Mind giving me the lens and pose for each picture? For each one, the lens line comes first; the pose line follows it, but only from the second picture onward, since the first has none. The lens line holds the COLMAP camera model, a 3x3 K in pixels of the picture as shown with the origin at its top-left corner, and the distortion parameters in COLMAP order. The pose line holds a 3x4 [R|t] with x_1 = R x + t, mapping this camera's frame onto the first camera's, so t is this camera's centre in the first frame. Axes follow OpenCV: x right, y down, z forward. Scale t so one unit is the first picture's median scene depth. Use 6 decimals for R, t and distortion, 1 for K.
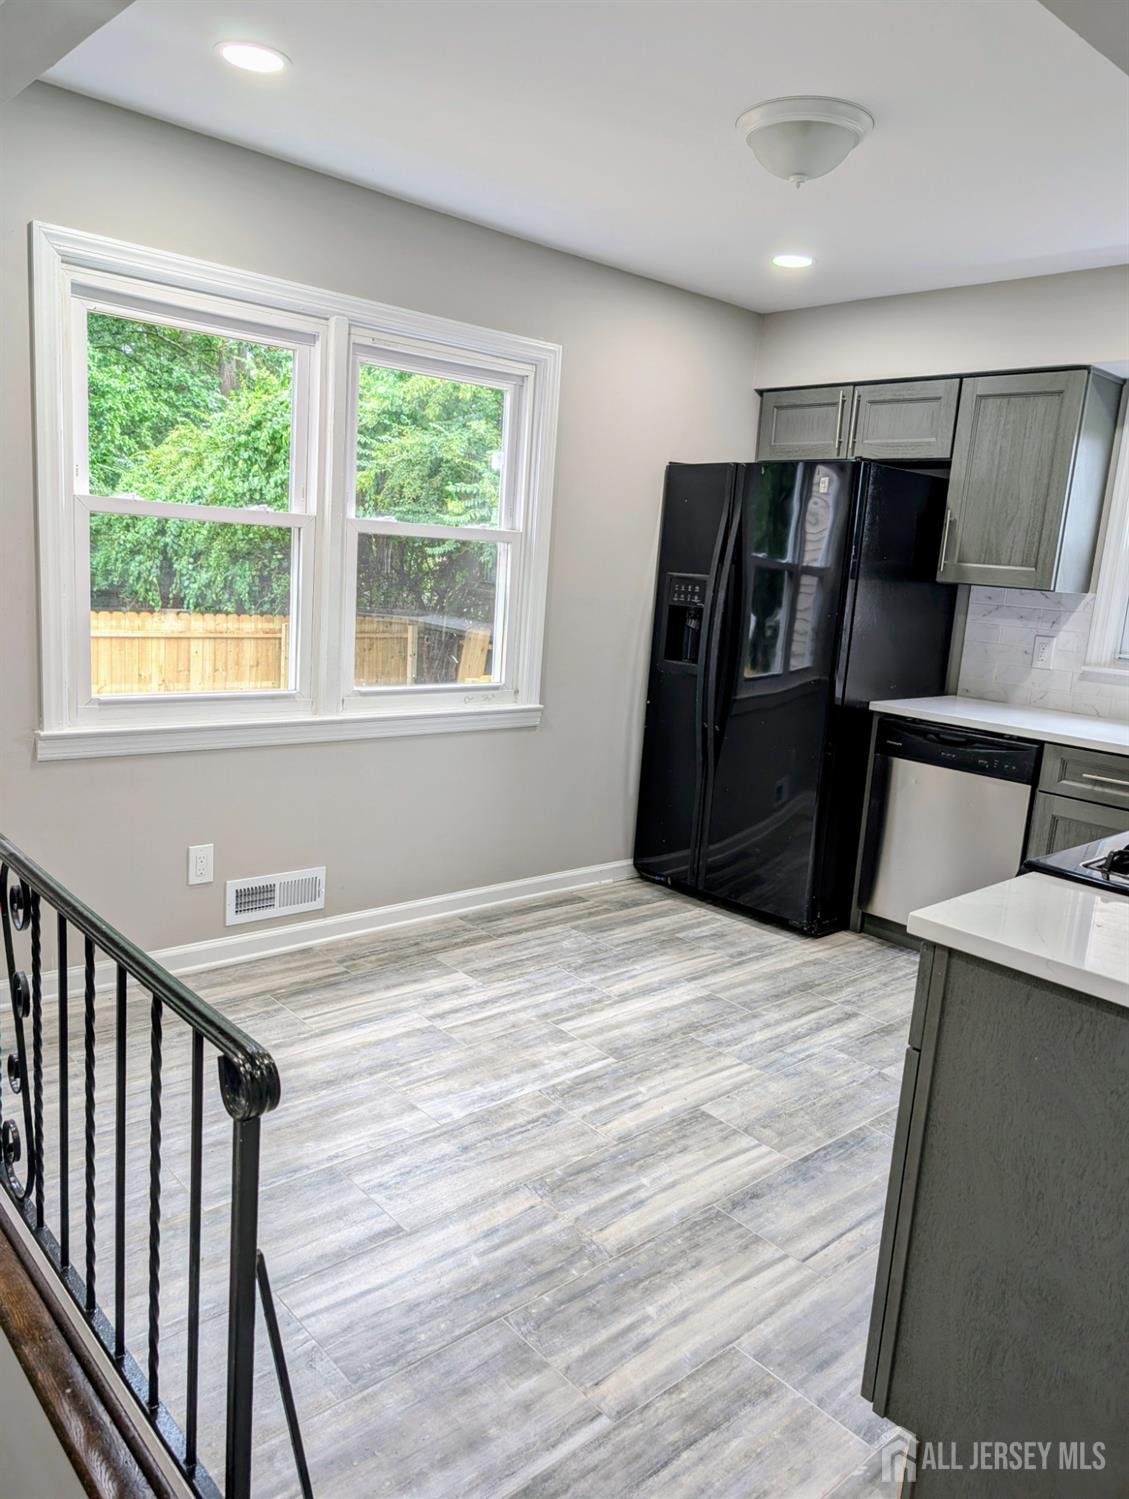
lens RADIAL K [[1112.9, 0, 555.4], [0, 1112.9, 750.2], [0, 0, 1]] dist [0.056595, -0.043475]
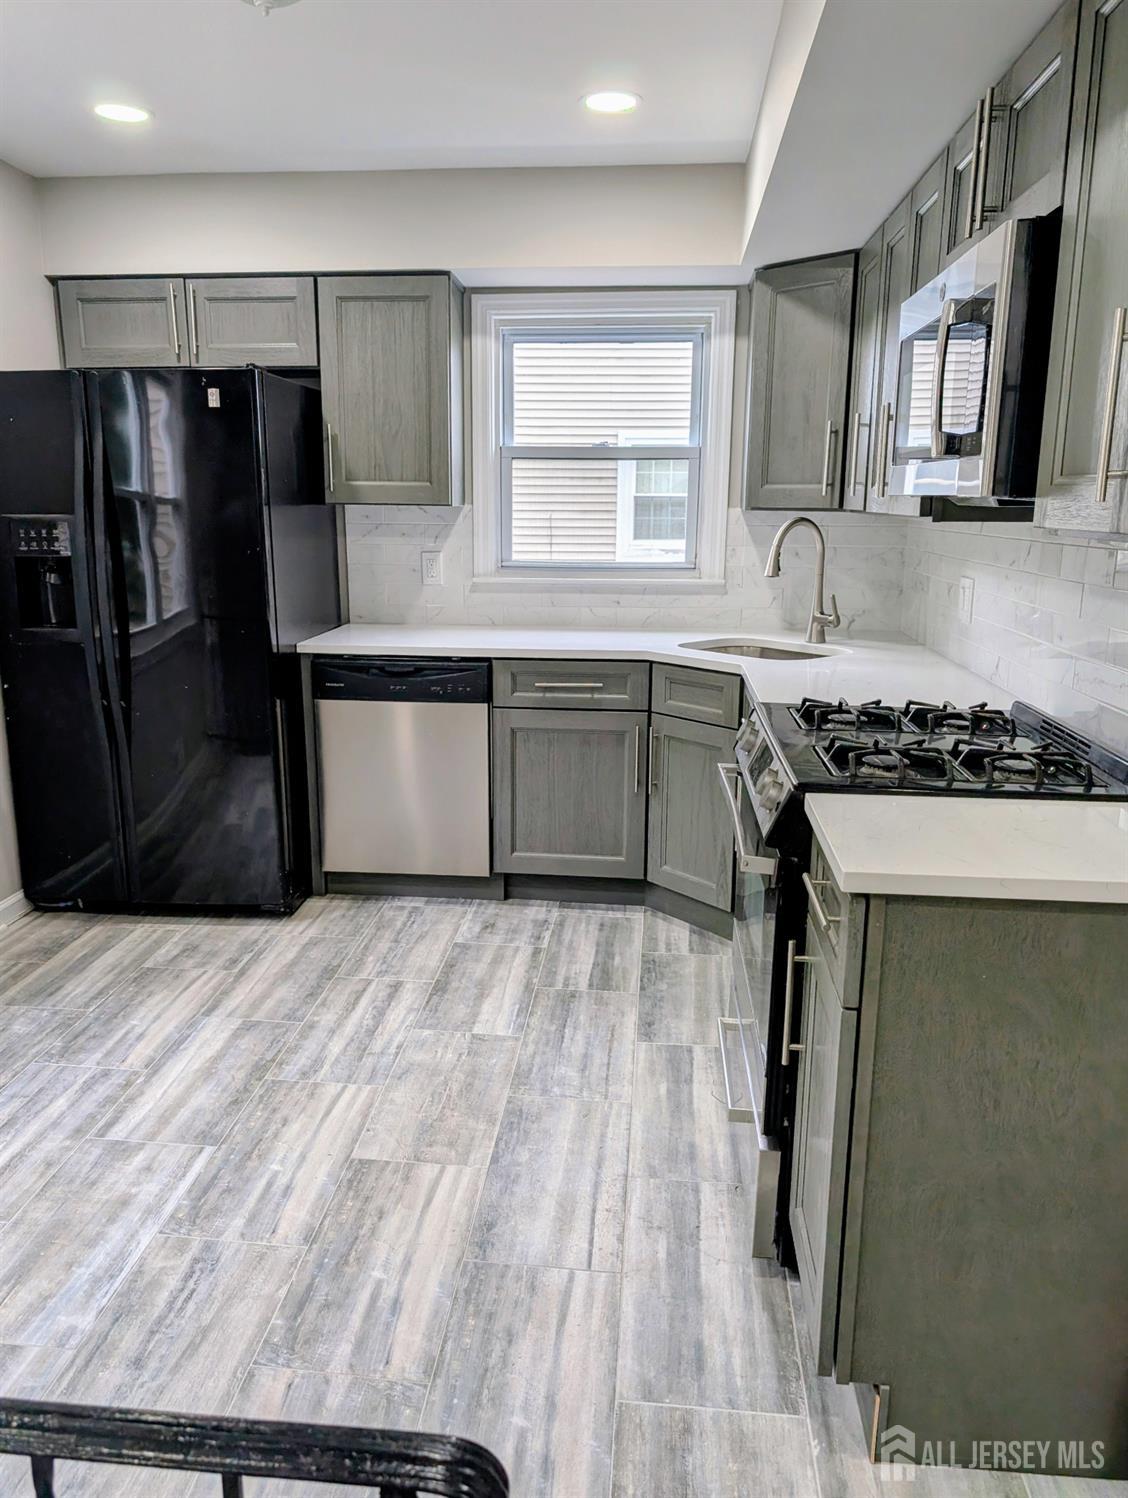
lens RADIAL K [[1140.1, 0, 535.5], [0, 1140.1, 748.3], [0, 0, 1]] dist [0.048564, -0.064032]
pose [[0.739273, -0.211524, 0.639323, -0.188324], [0.169681, 0.977265, 0.127126, -0.047863], [-0.651678, 0.014500, 0.758357, 0.193270]]
